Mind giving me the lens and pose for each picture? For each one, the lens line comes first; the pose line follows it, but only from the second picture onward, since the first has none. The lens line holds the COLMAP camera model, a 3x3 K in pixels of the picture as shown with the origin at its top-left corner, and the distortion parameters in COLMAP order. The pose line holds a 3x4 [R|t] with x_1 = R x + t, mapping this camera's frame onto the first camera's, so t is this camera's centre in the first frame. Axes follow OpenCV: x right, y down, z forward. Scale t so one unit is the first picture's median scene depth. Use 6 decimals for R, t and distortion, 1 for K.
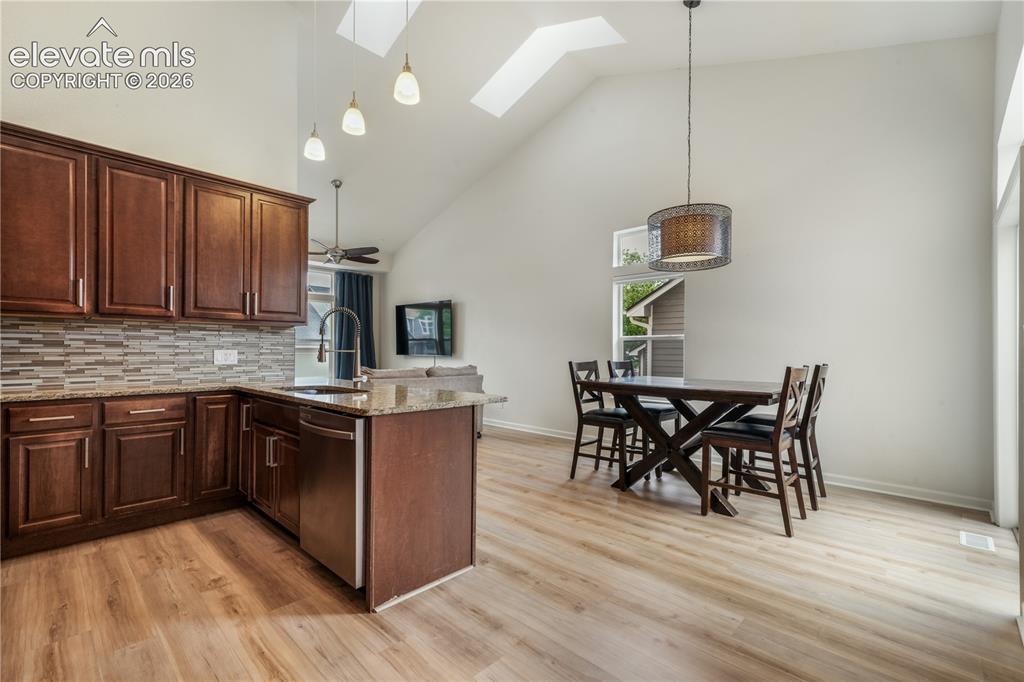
lens RADIAL K [[451.4, 0, 508.1], [0, 451.4, 349.6], [0, 0, 1]] dist [0.009276, 0.002741]
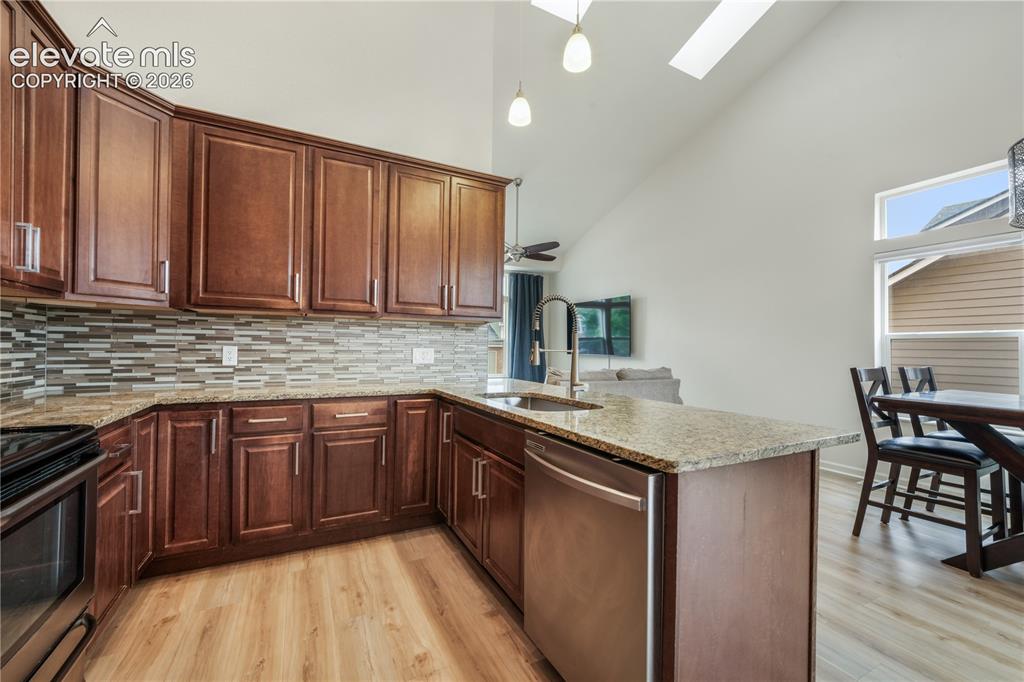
lens RADIAL K [[426.4, 0, 516.1], [0, 426.4, 343.6], [0, 0, 1]] dist [-0.000184, -0.000405]
pose [[0.948447, 0.003712, -0.316913, -0.191079], [-0.007750, 0.999904, -0.011483, -0.000251], [0.316840, 0.013348, 0.948385, 0.264466]]
